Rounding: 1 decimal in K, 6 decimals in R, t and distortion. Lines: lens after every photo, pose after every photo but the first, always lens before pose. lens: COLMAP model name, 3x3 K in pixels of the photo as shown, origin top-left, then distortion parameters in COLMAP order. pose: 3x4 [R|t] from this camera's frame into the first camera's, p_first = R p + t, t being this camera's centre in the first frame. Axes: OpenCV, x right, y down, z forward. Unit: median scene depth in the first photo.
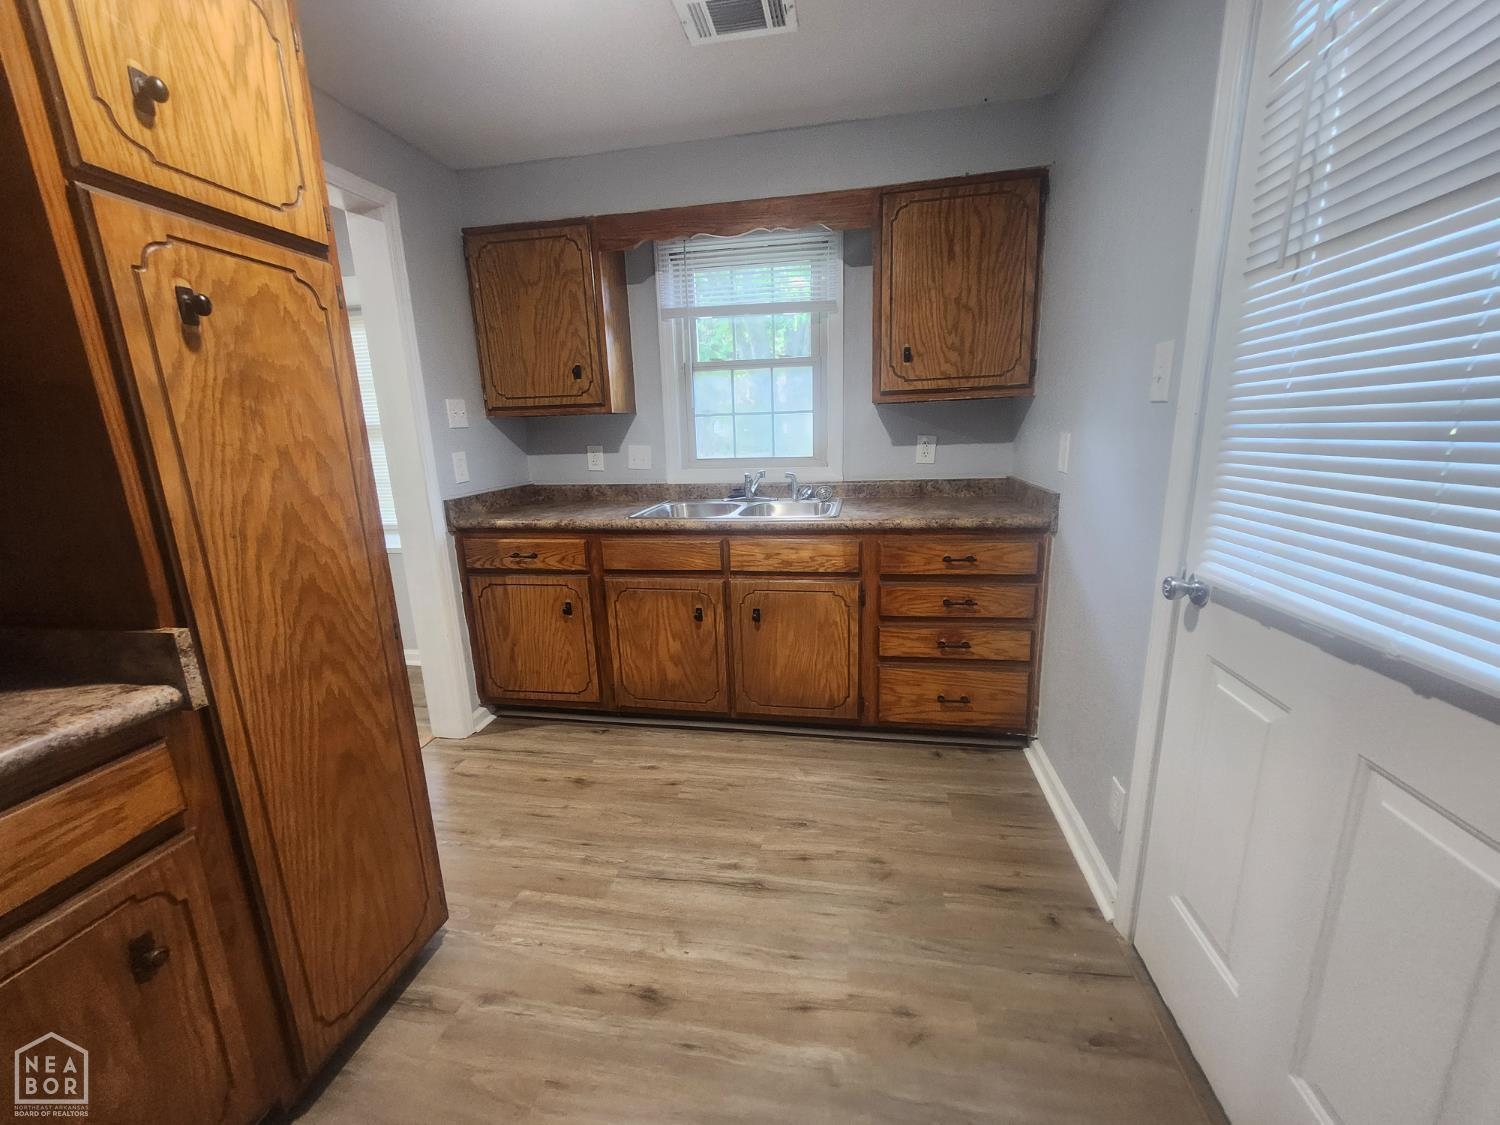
lens RADIAL K [[604.6, 0, 756.4], [0, 604.6, 561.2], [0, 0, 1]] dist [-0.001534, -0.000155]
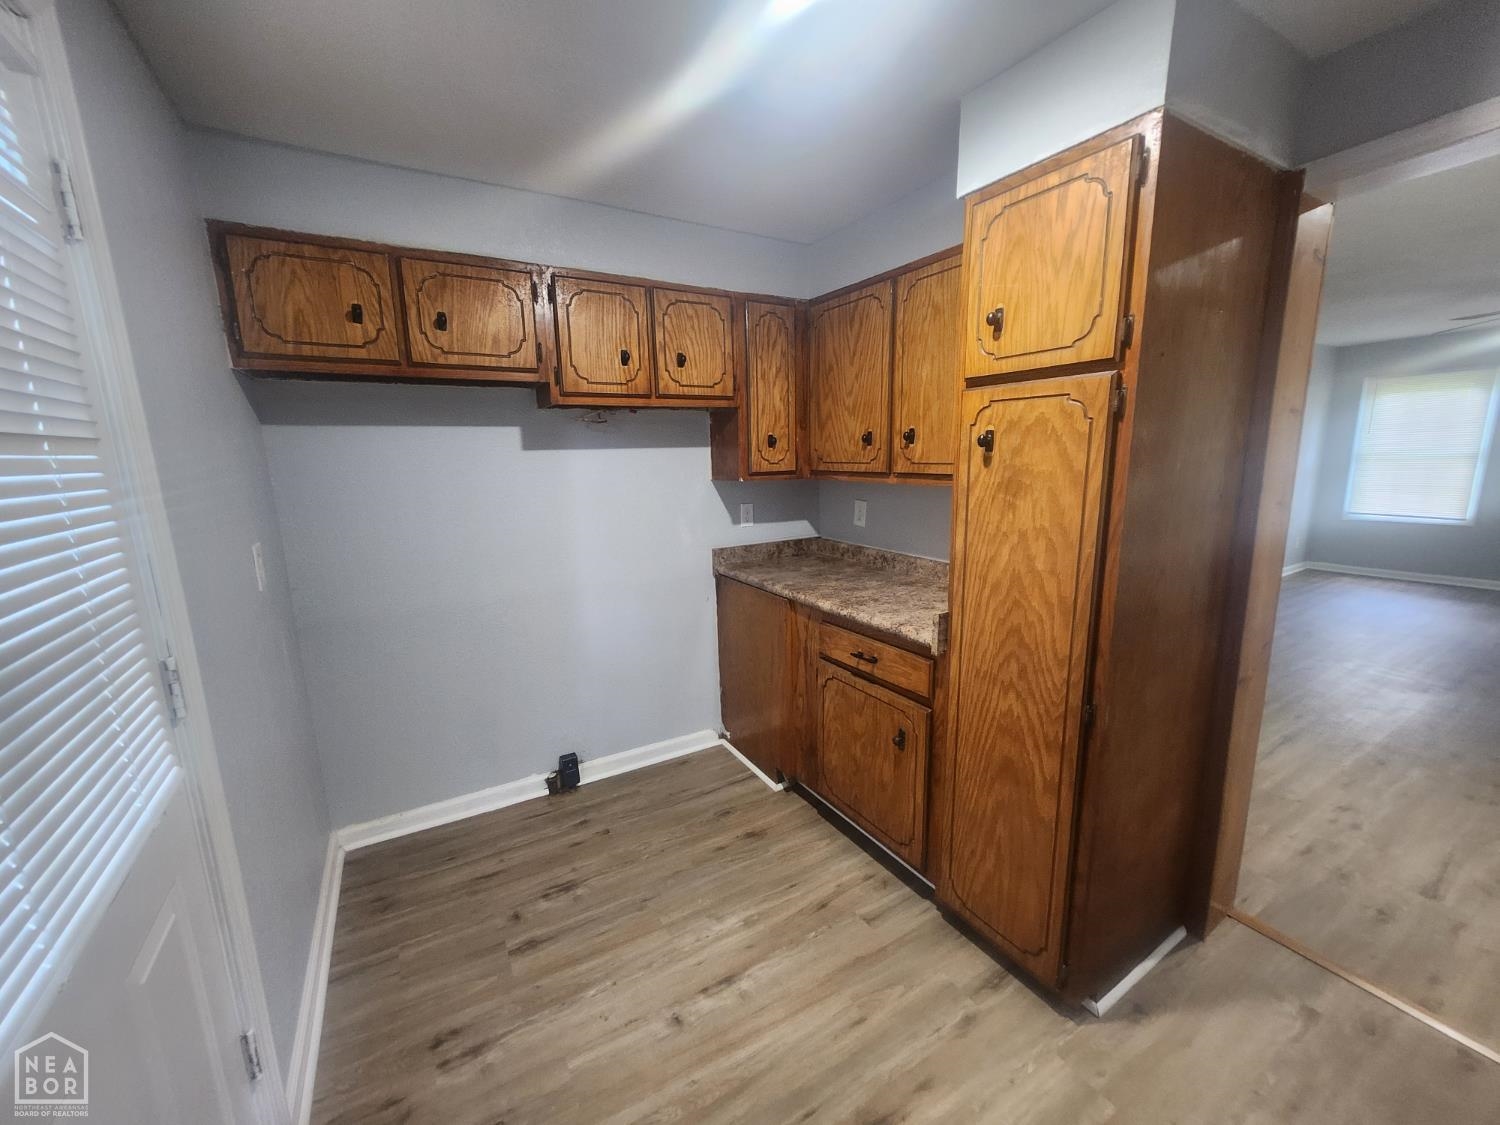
lens RADIAL K [[598.9, 0, 755.3], [0, 598.9, 567.9], [0, 0, 1]] dist [-0.011702, 0.000061]
pose [[-0.758376, 0.159400, -0.632027, 0.564725], [-0.104257, 0.927490, 0.359016, -0.550281], [0.643426, 0.338162, -0.686767, 1.622042]]
